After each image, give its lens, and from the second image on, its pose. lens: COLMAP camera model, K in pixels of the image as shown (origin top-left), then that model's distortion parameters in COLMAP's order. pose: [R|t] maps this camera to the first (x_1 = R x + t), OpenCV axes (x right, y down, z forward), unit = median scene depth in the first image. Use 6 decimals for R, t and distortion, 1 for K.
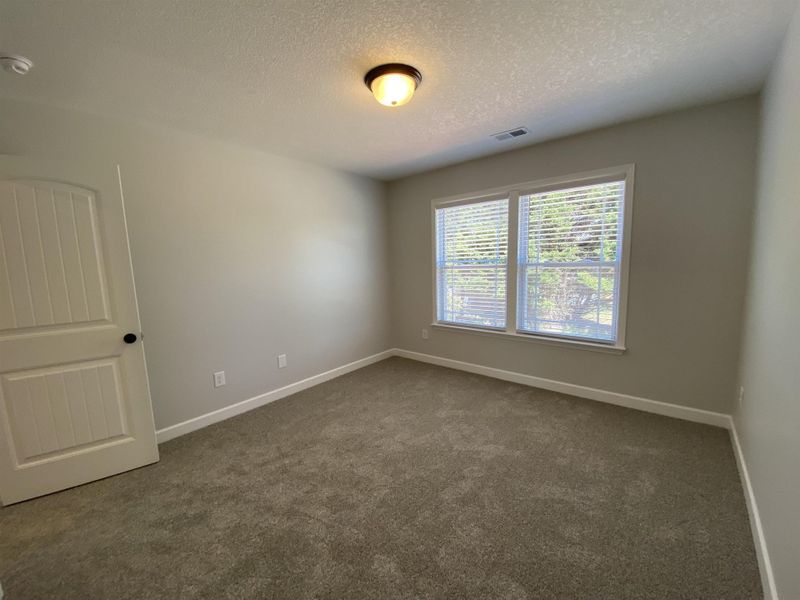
lens RADIAL K [[328.7, 0, 392.4], [0, 328.7, 295.4], [0, 0, 1]] dist [0.005993, -0.002345]
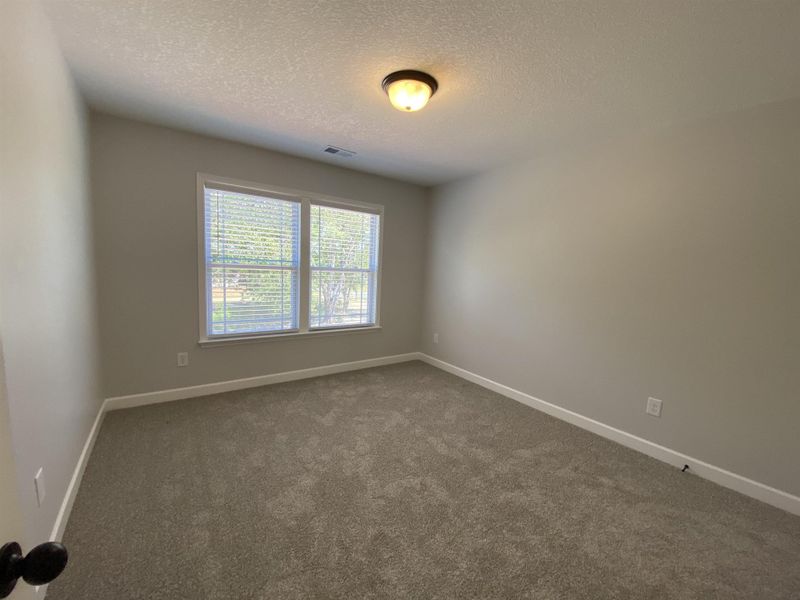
lens RADIAL K [[328.7, 0, 404.3], [0, 328.7, 297.0], [0, 0, 1]] dist [0.005993, -0.002345]
pose [[0.202487, -0.039541, 0.978486, -0.606841], [0.051887, 0.998214, 0.029601, -0.012700], [-0.977909, 0.044777, 0.204177, 0.484737]]
